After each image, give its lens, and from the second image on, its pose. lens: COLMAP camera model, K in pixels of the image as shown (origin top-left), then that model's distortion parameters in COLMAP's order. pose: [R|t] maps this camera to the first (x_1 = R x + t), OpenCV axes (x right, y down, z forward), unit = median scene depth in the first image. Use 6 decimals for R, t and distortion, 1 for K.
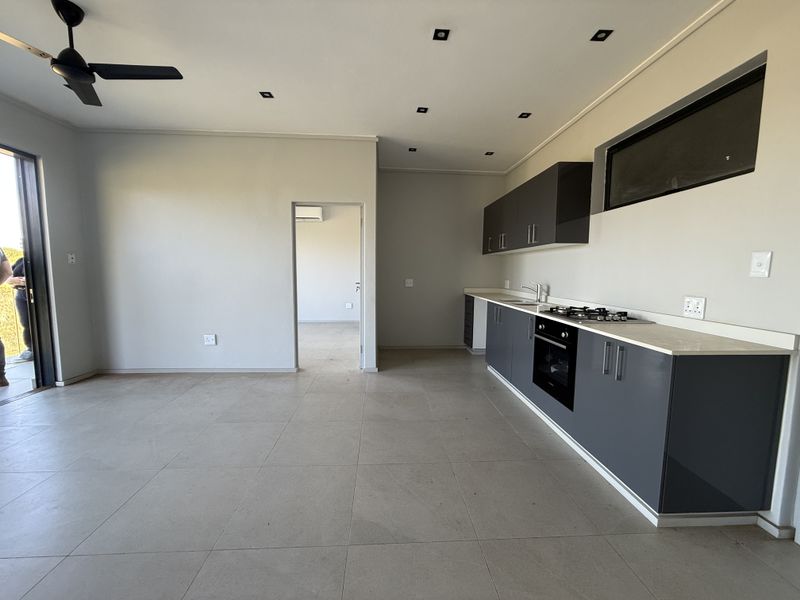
lens RADIAL K [[319.6, 0, 397.0], [0, 319.6, 301.6], [0, 0, 1]] dist [-0.000226, 0.000329]
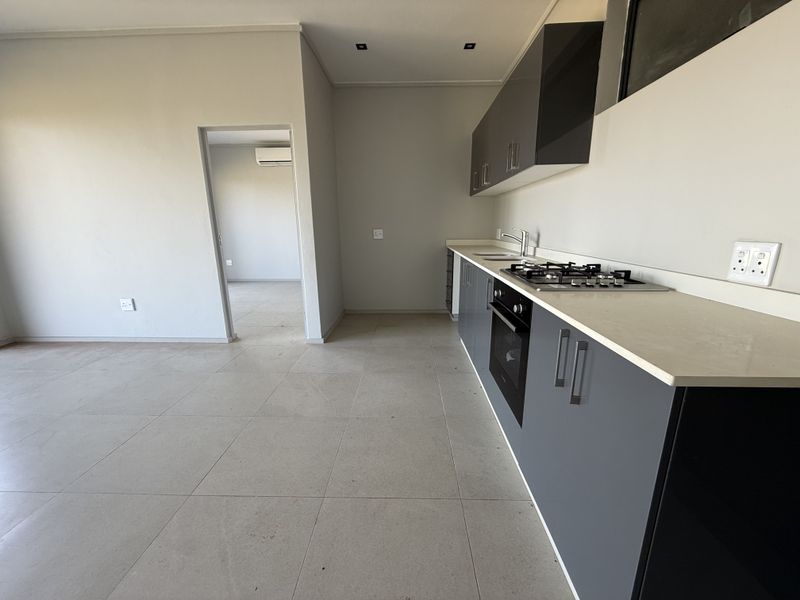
lens RADIAL K [[319.6, 0, 397.0], [0, 319.6, 301.6], [0, 0, 1]] dist [-0.000226, 0.000329]
pose [[0.995949, 0.002412, -0.089885, 0.225402], [0.009872, 0.990665, 0.135960, 0.002494], [0.089374, -0.136297, 0.986628, 0.239803]]
